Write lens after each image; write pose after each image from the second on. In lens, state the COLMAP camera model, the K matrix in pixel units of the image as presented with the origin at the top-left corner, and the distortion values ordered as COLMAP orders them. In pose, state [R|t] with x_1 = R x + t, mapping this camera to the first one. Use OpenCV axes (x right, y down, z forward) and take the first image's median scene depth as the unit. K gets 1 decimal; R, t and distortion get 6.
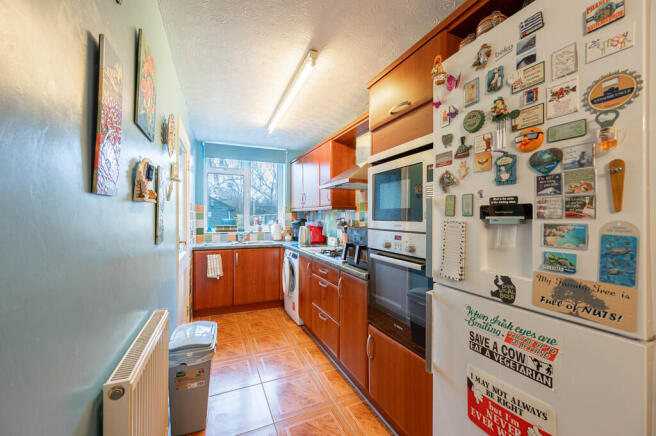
lens RADIAL K [[261.4, 0, 328.6], [0, 261.4, 216.5], [0, 0, 1]] dist [0.000243, 0.000205]
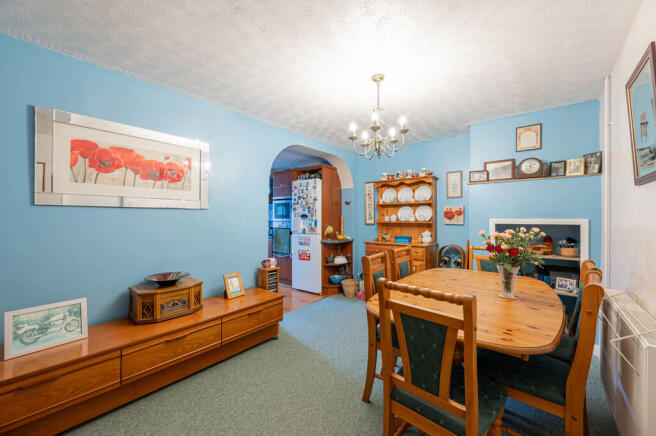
lens RADIAL K [[261.4, 0, 327.5], [0, 261.4, 217.2], [0, 0, 1]] dist [0.000243, 0.000205]
pose [[0.893174, -0.004233, 0.449691, -1.212480], [0.003730, 0.999991, 0.002003, -0.008159], [-0.449695, -0.000112, 0.893182, -3.733655]]
